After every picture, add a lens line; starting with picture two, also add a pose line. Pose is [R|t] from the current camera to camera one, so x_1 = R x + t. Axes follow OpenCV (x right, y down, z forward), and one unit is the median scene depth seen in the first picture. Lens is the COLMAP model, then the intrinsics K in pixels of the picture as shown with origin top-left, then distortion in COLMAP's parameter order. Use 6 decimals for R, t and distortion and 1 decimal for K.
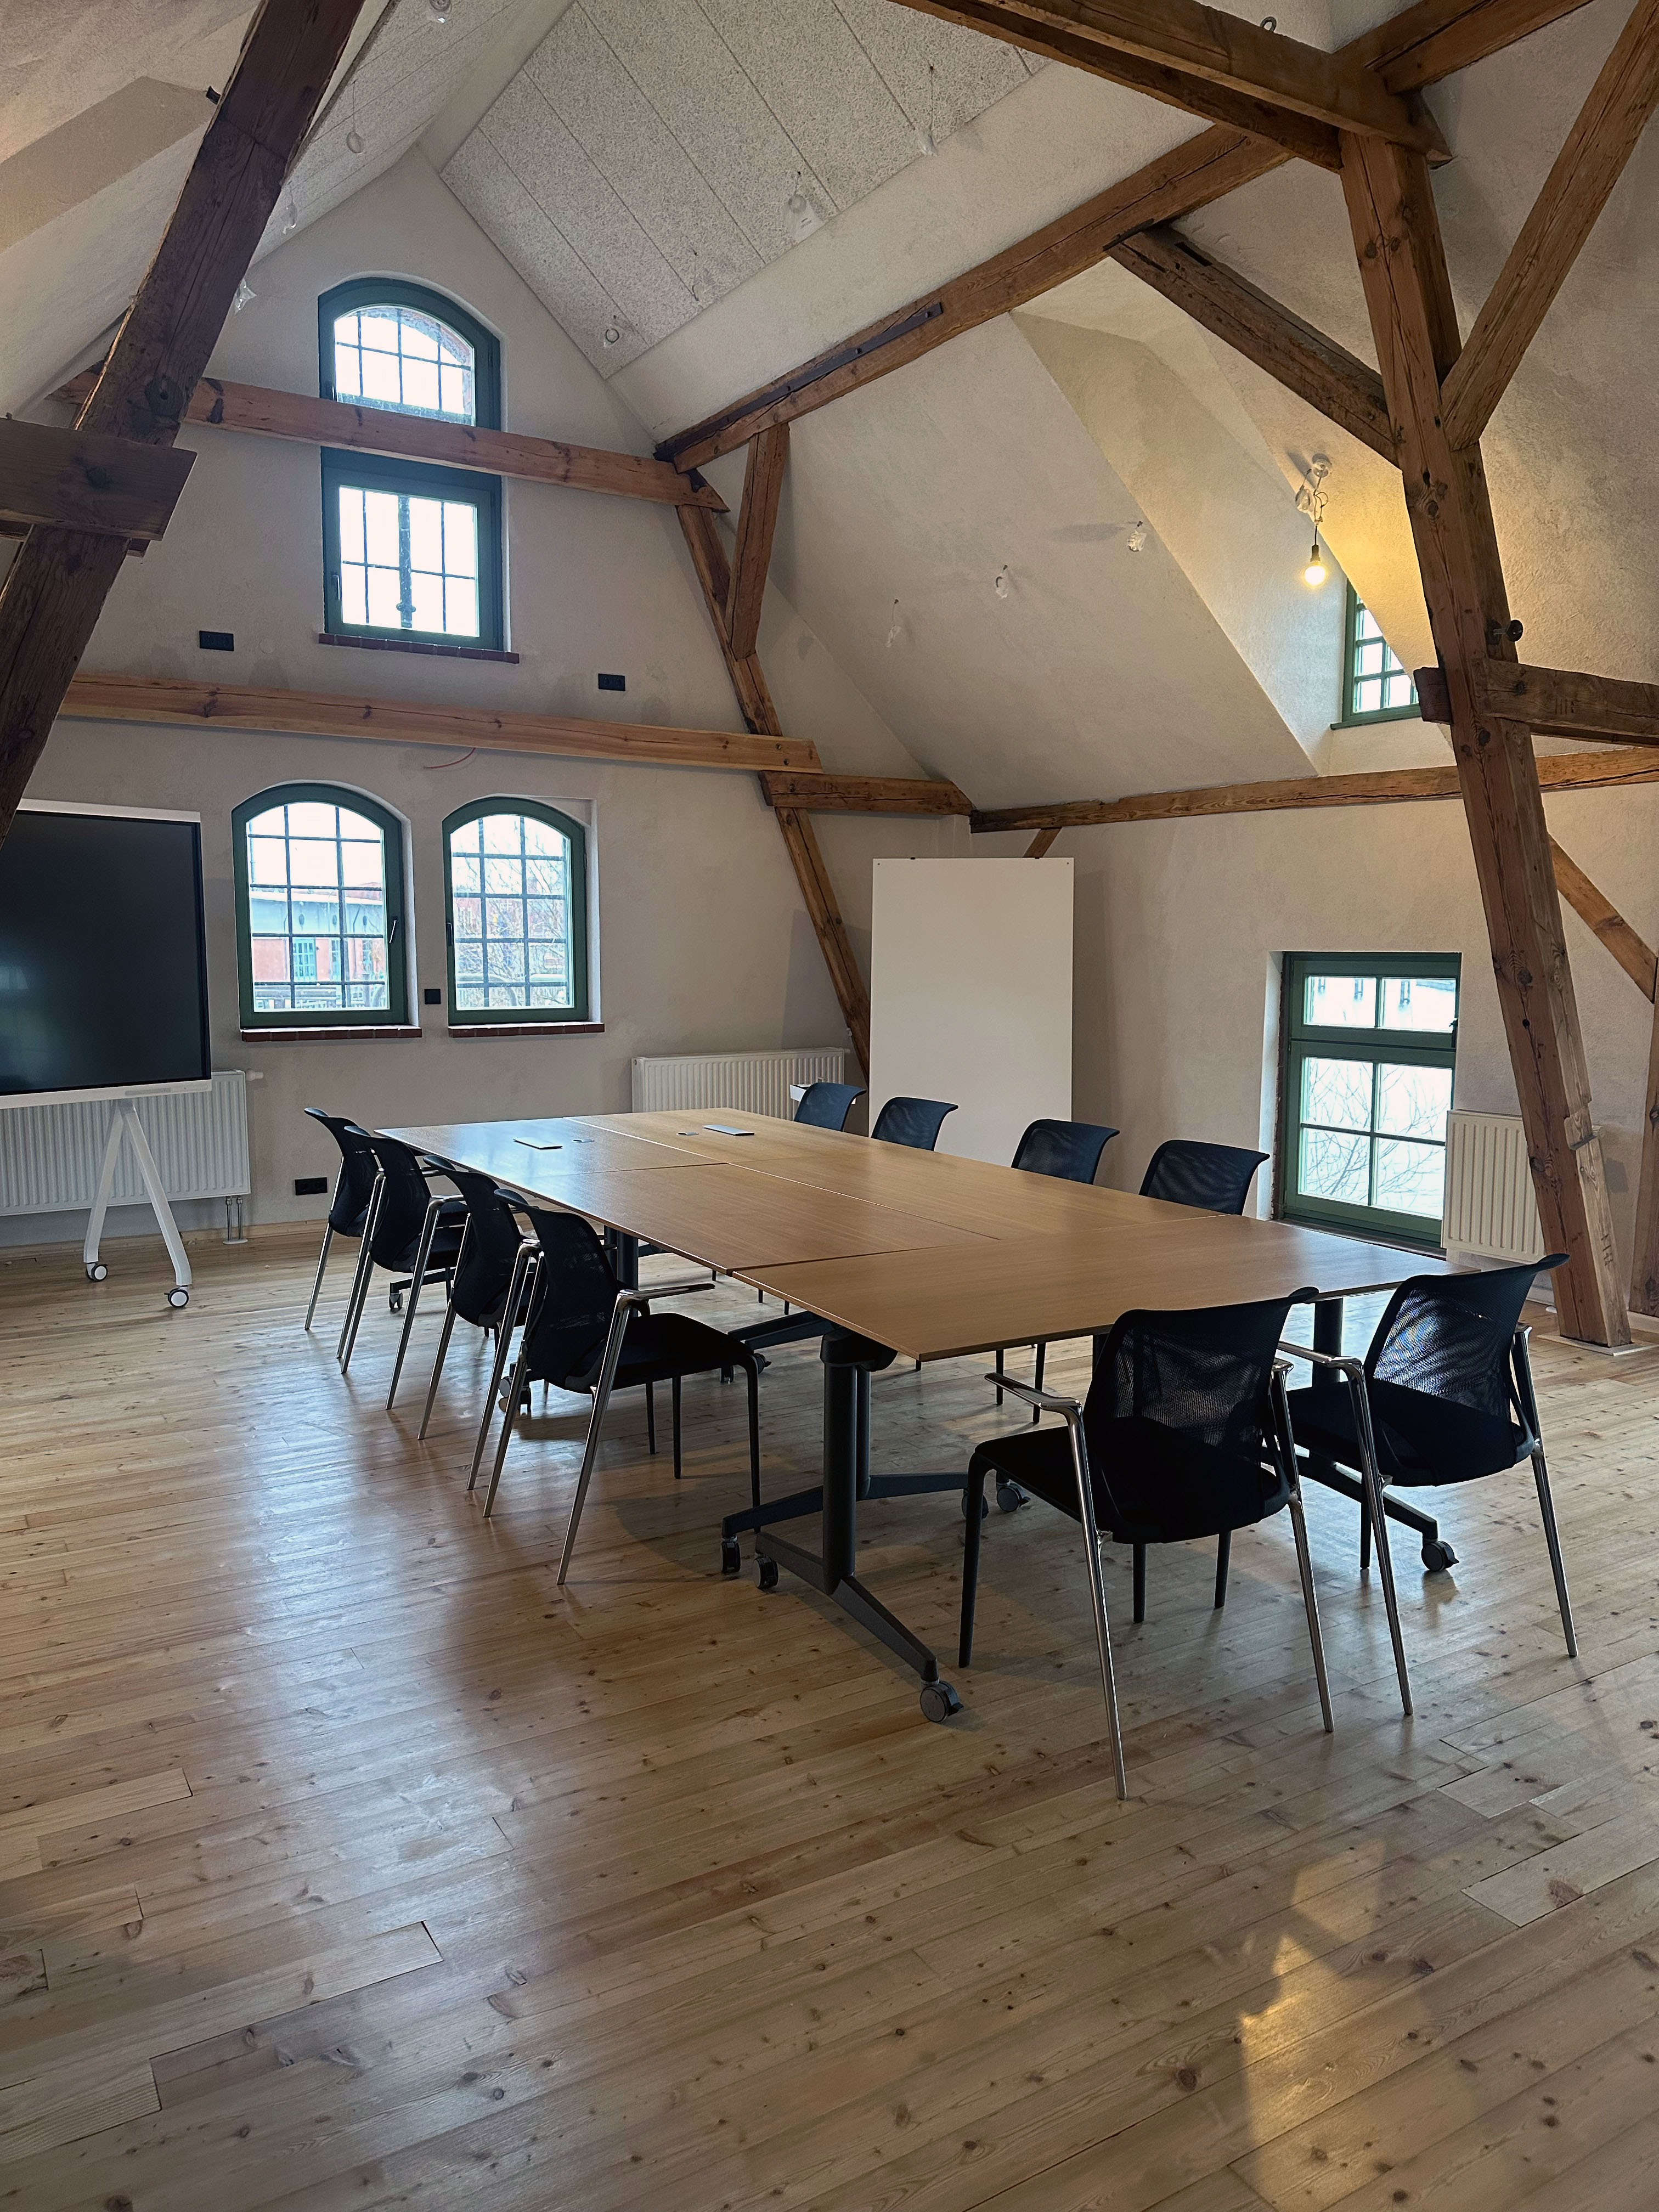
lens RADIAL K [[1564.7, 0, 829.5], [0, 1564.7, 1106.0], [0, 0, 1]] dist [-0.003293, -0.002421]
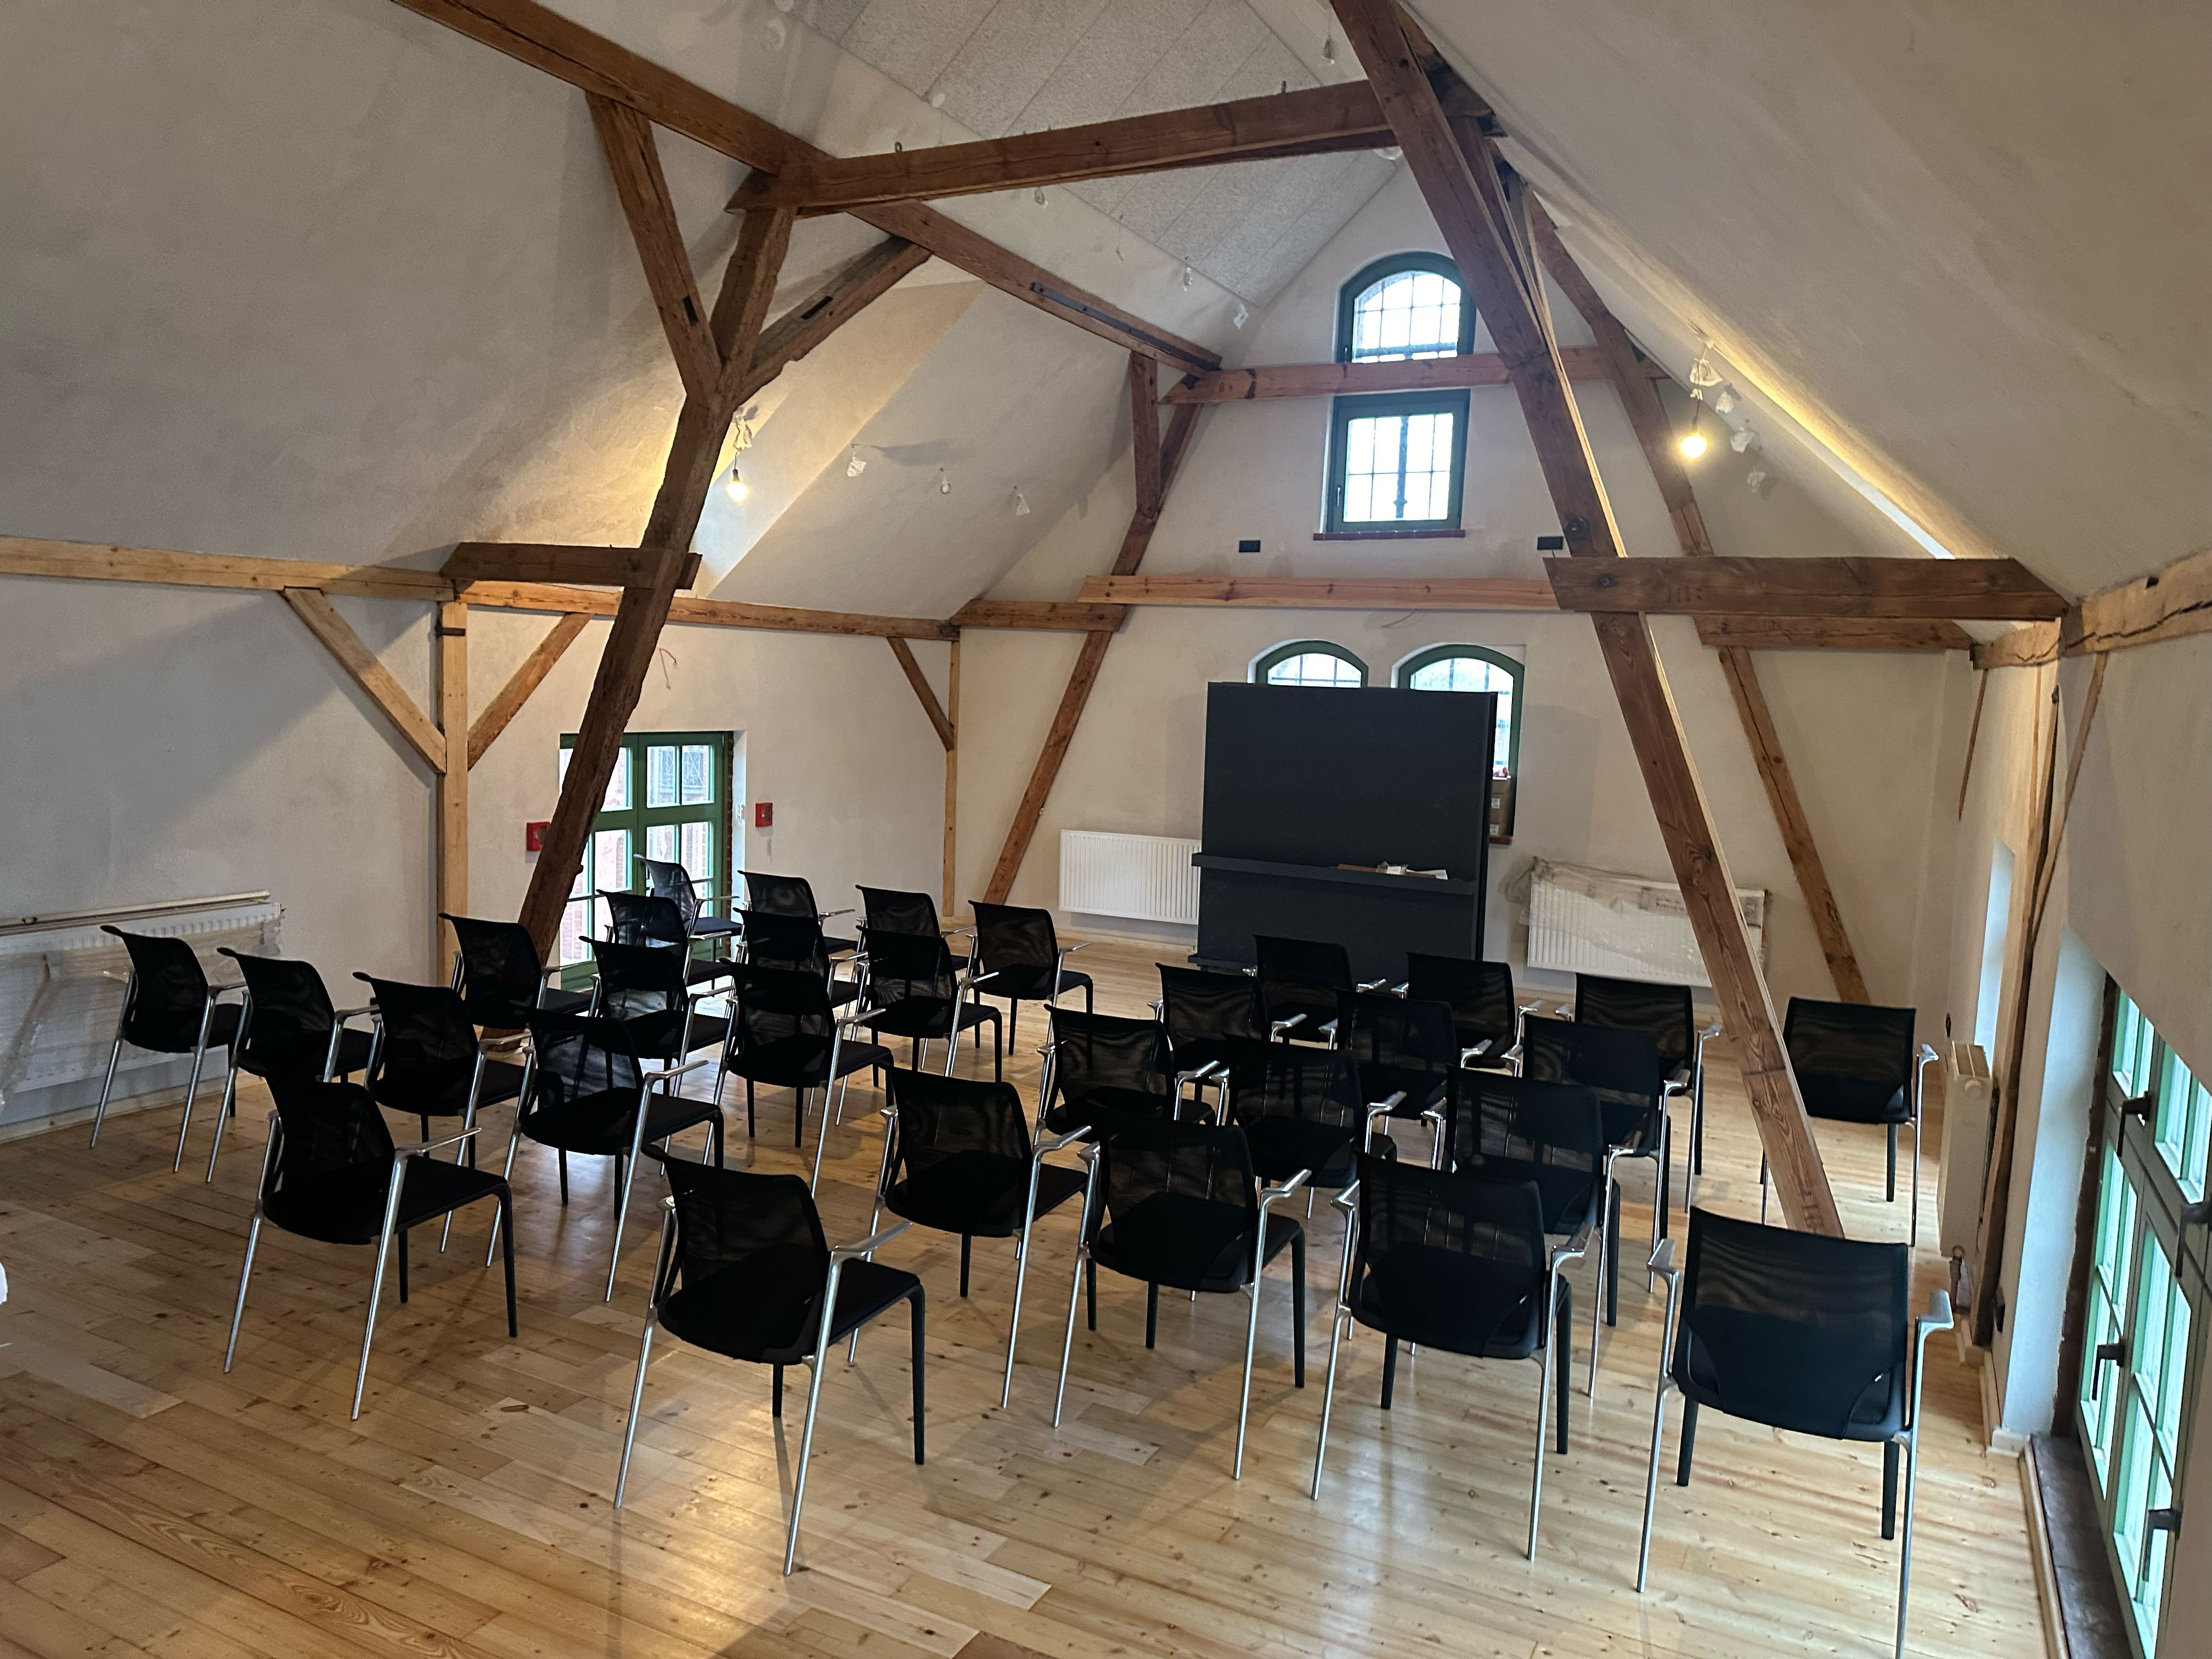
lens RADIAL K [[1564.7, 0, 1106.0], [0, 1564.7, 829.5], [0, 0, 1]] dist [-0.003293, -0.002421]
pose [[0.516562, 0.067154, -0.853612, 0.721491], [-0.133487, 0.991047, -0.002814, -0.018814], [0.845781, 0.115400, 0.520901, 0.163359]]
